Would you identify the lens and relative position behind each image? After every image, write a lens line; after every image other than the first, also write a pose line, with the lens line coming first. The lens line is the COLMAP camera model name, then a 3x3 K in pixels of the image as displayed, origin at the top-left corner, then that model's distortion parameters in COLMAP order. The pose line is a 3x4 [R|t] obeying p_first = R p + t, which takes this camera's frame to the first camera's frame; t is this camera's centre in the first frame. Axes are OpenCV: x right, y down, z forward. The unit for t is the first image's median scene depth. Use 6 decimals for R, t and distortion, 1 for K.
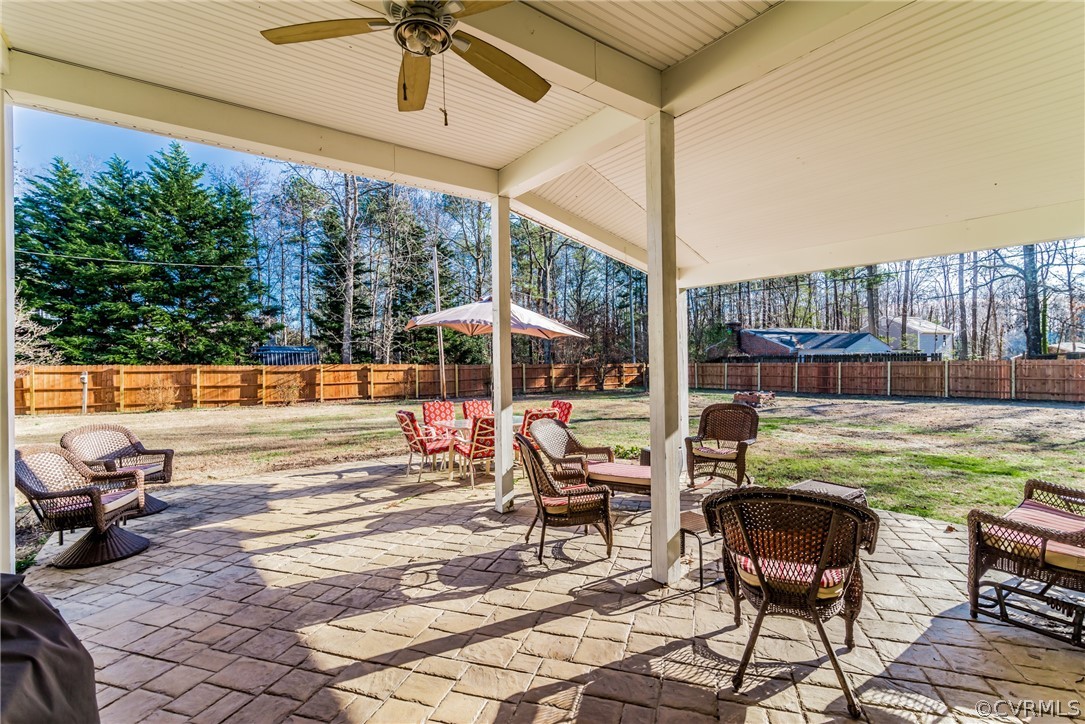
lens RADIAL K [[495.6, 0, 548.5], [0, 495.6, 362.7], [0, 0, 1]] dist [-0.000648, 0.000034]
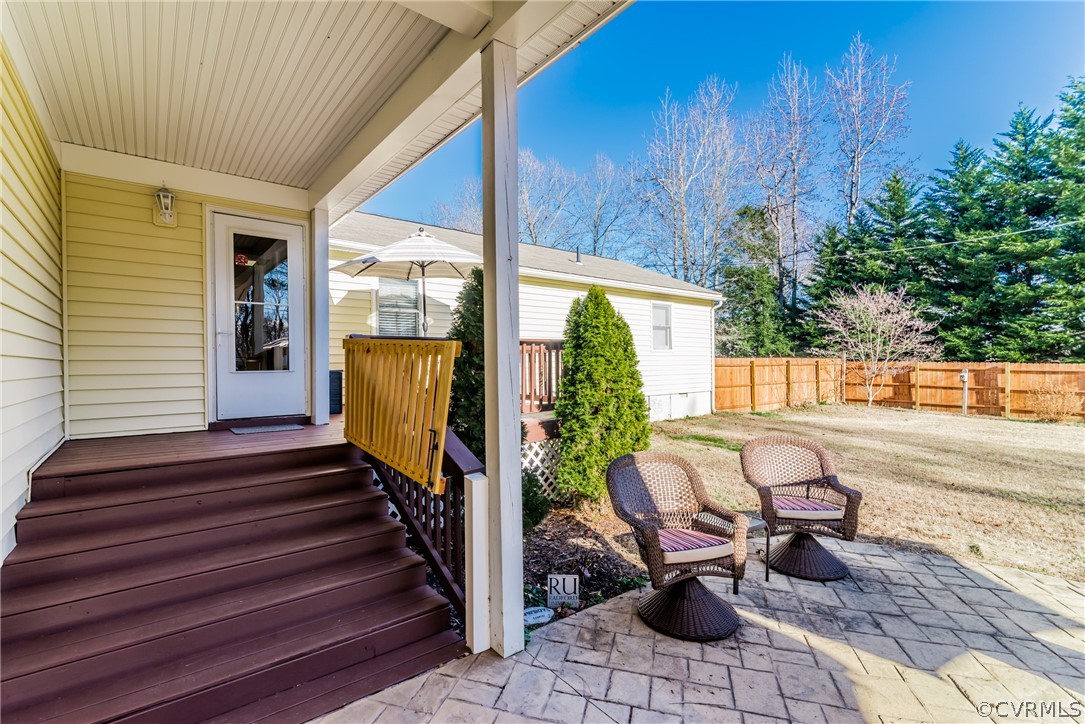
lens RADIAL K [[481.0, 0, 542.4], [0, 481.0, 388.7], [0, 0, 1]] dist [0.000625, 0.000265]
pose [[0.019345, 0.065075, -0.997693, -0.052145], [-0.007651, 0.997860, 0.064938, 0.002007], [0.999784, 0.006378, 0.019801, 0.188628]]
